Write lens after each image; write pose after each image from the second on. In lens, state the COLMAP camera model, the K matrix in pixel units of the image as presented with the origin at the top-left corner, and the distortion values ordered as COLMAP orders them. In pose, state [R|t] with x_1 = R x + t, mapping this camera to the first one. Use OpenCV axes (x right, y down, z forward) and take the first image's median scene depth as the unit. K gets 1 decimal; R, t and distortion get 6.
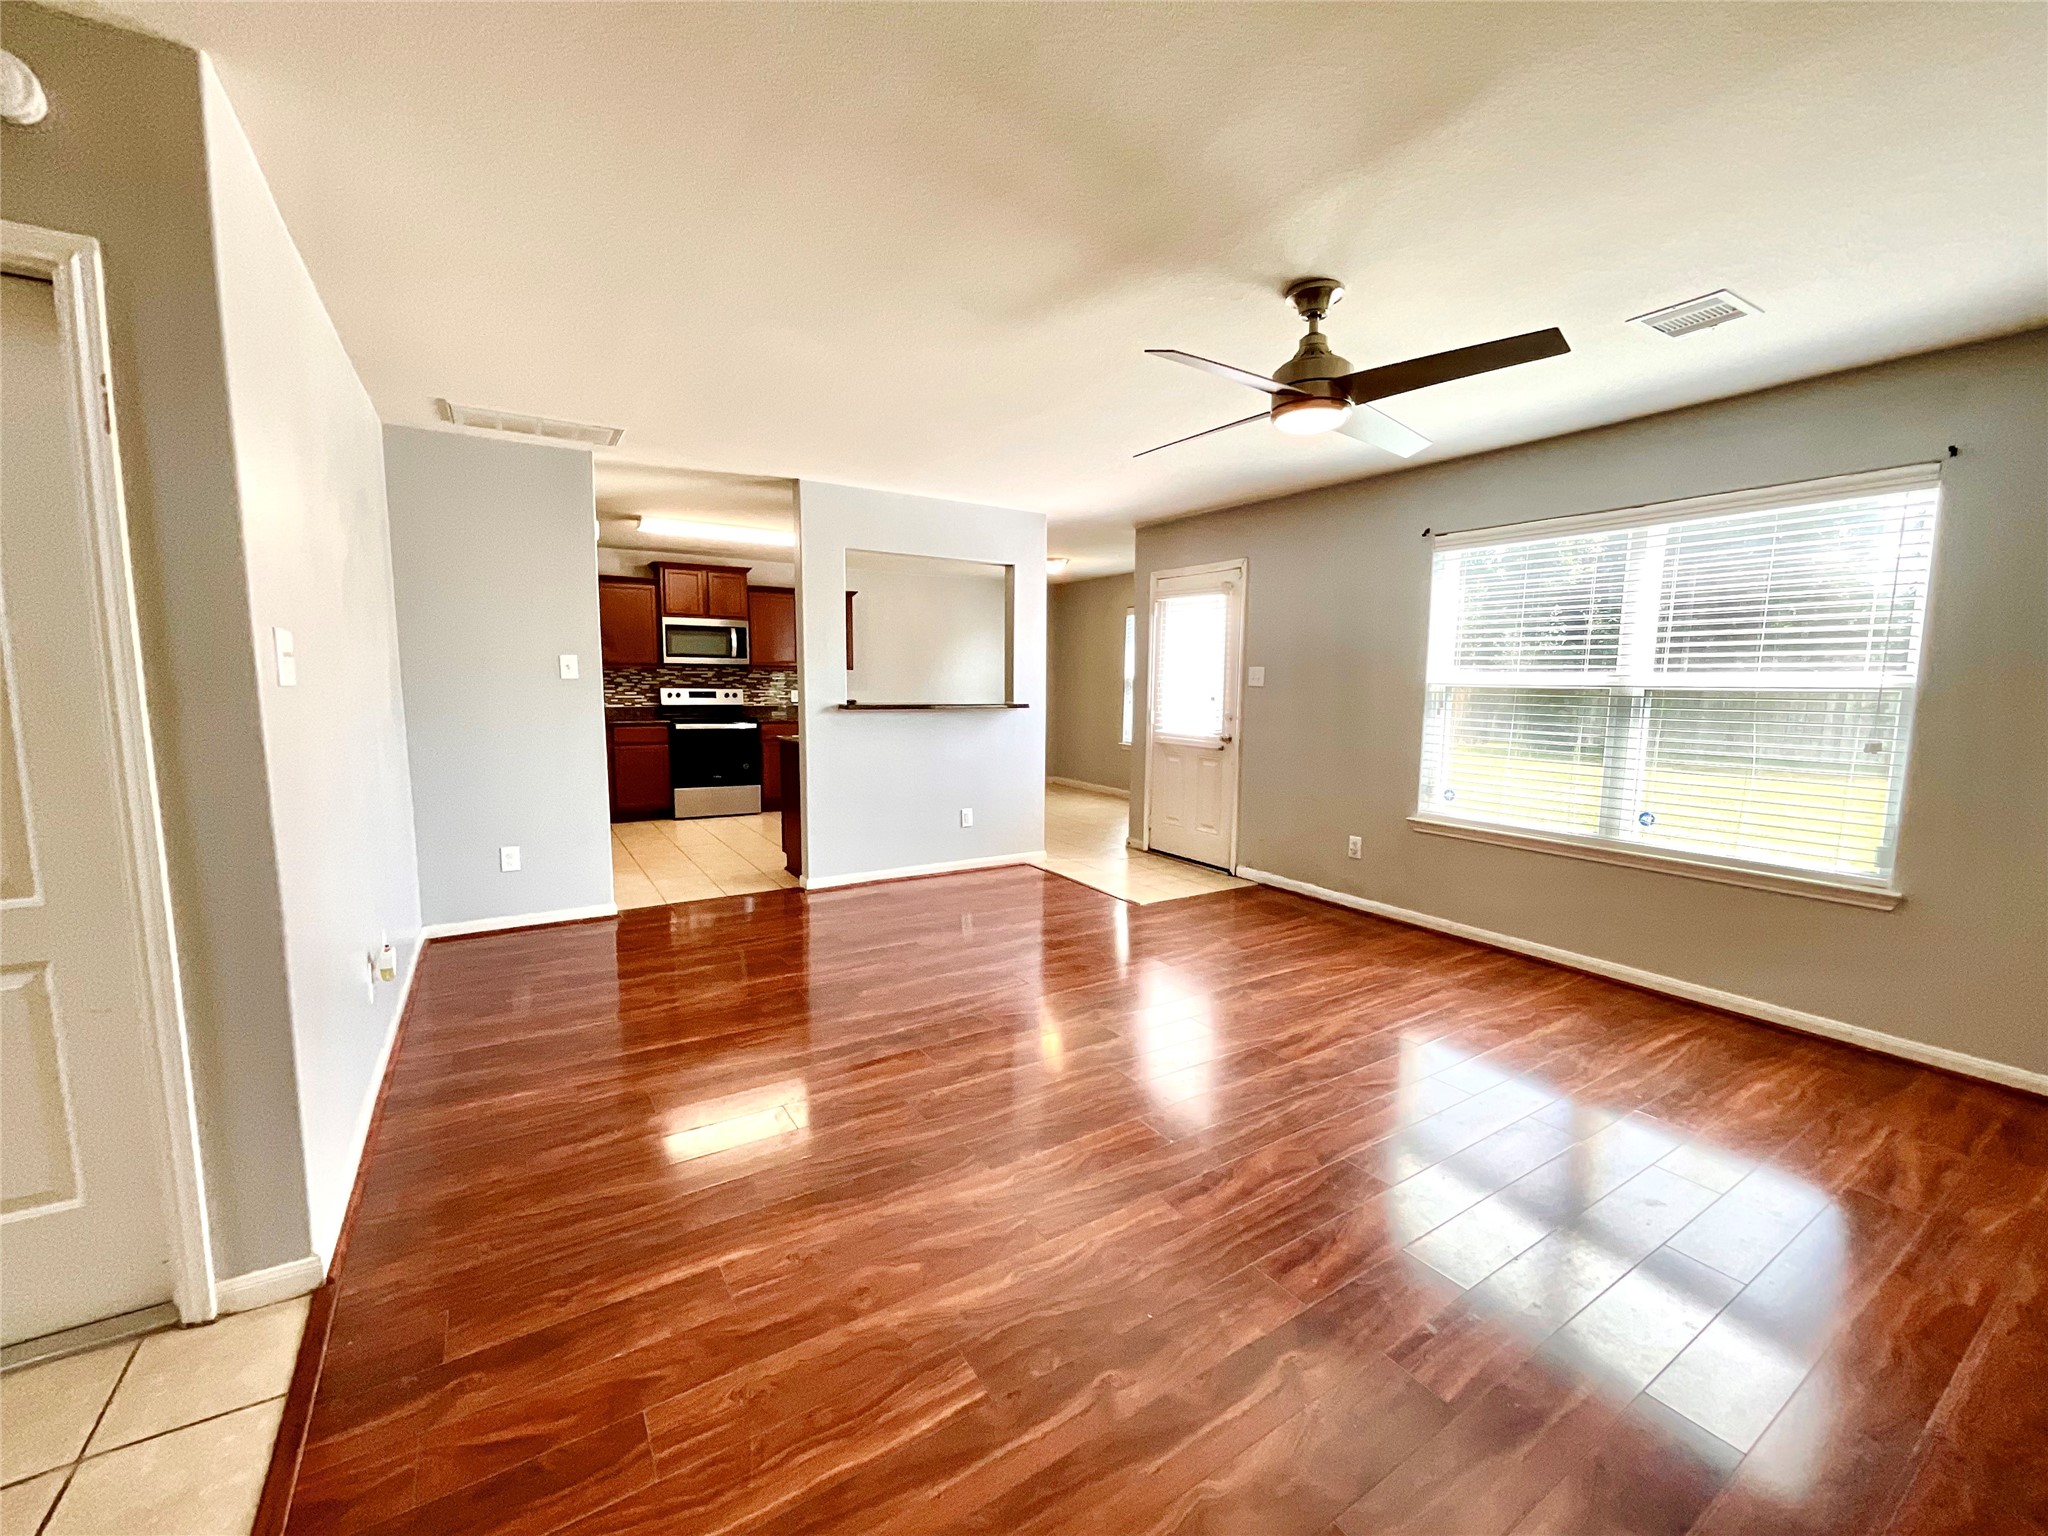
lens RADIAL K [[833.8, 0, 1024.0], [0, 833.8, 768.0], [0, 0, 1]] dist [-0.003891, 0.000475]
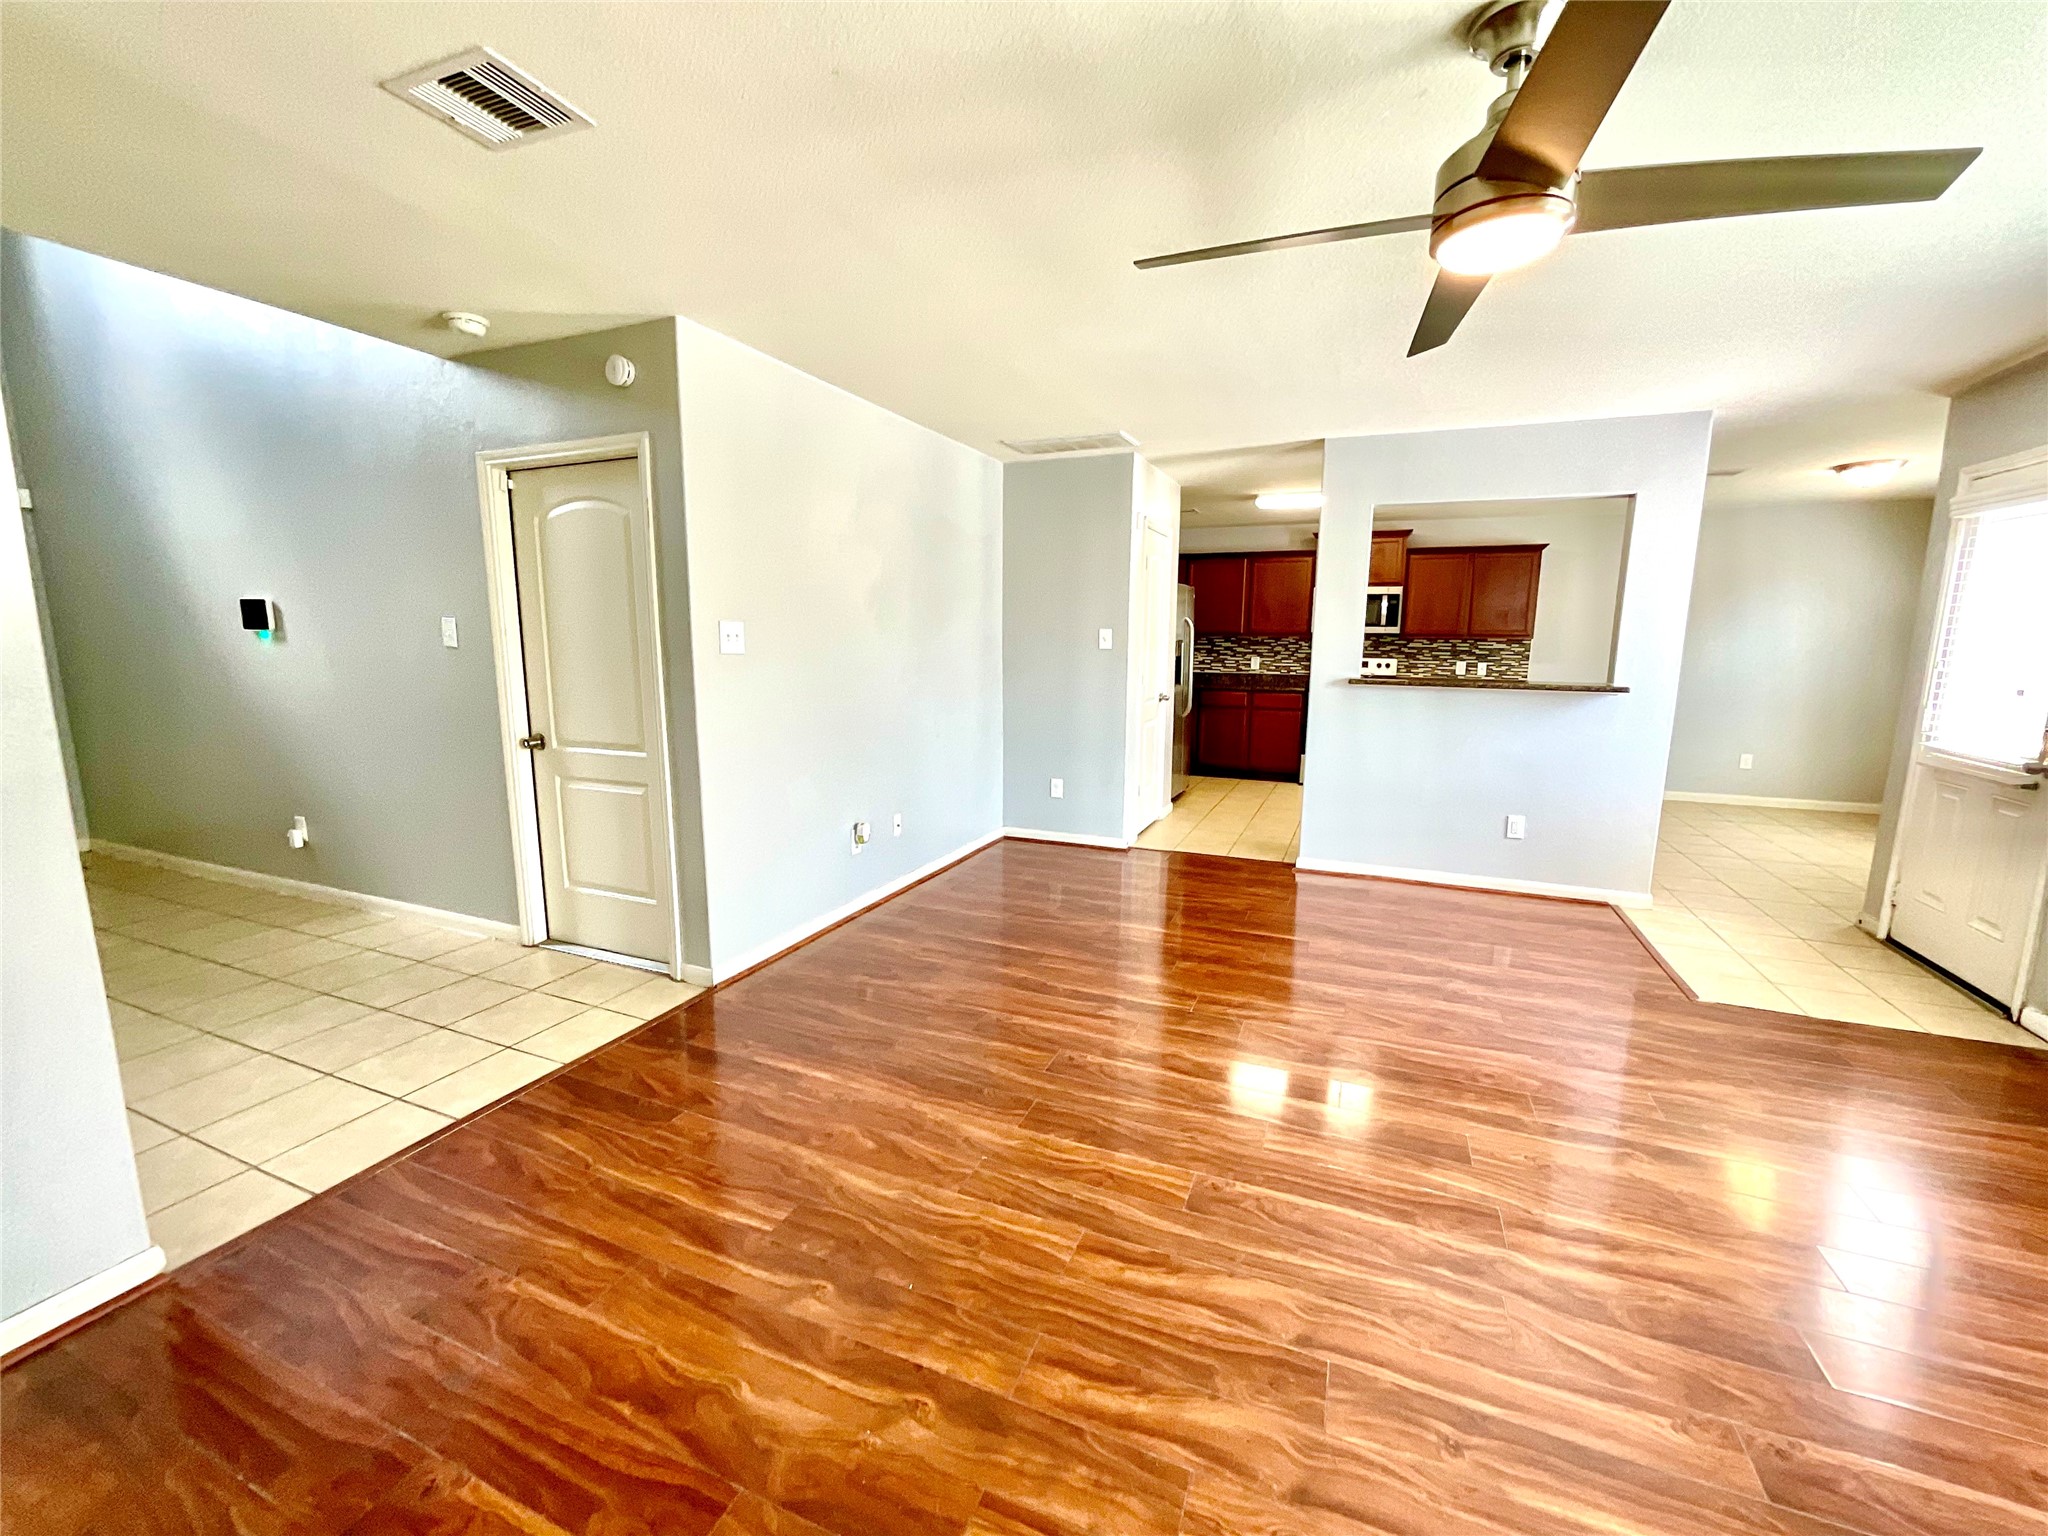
lens RADIAL K [[833.8, 0, 1024.0], [0, 833.8, 768.0], [0, 0, 1]] dist [-0.003891, 0.000475]
pose [[0.567598, 0.123843, -0.813938, 0.337191], [-0.091600, 0.991983, 0.087056, -0.024656], [0.818194, 0.025144, 0.574392, 0.176761]]
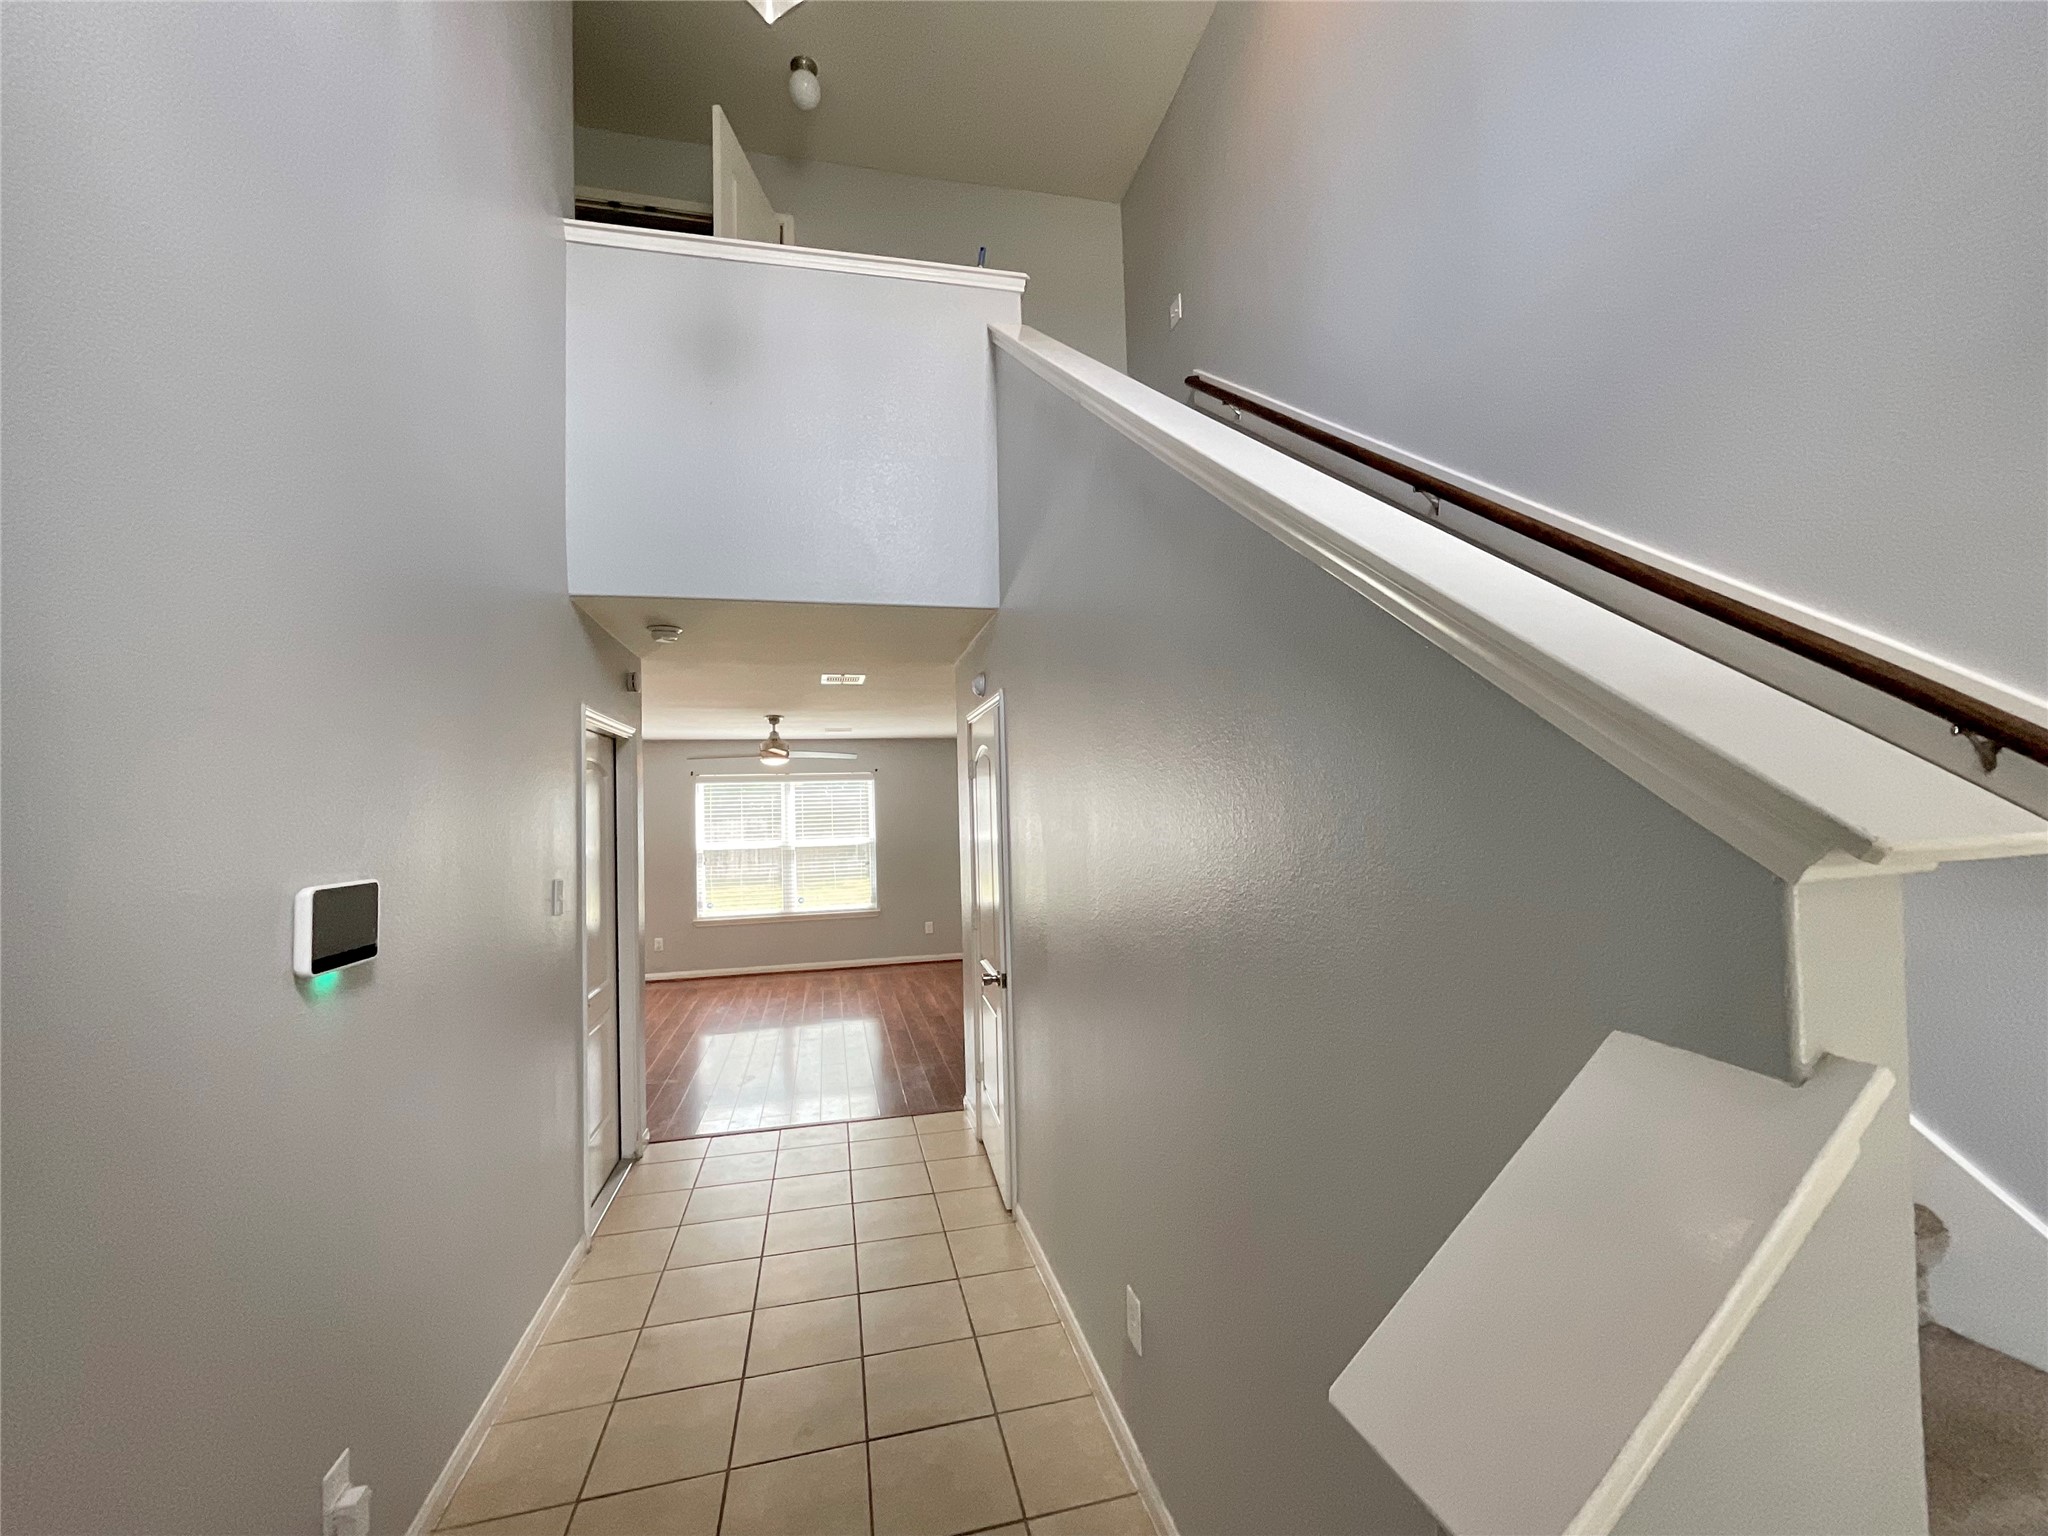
lens RADIAL K [[833.8, 0, 1024.0], [0, 833.8, 768.0], [0, 0, 1]] dist [-0.003891, 0.000475]
pose [[0.326613, 0.028977, 0.944714, -0.863265], [0.135824, 0.987716, -0.077254, -0.028578], [-0.935348, 0.153547, 0.318666, -0.282850]]
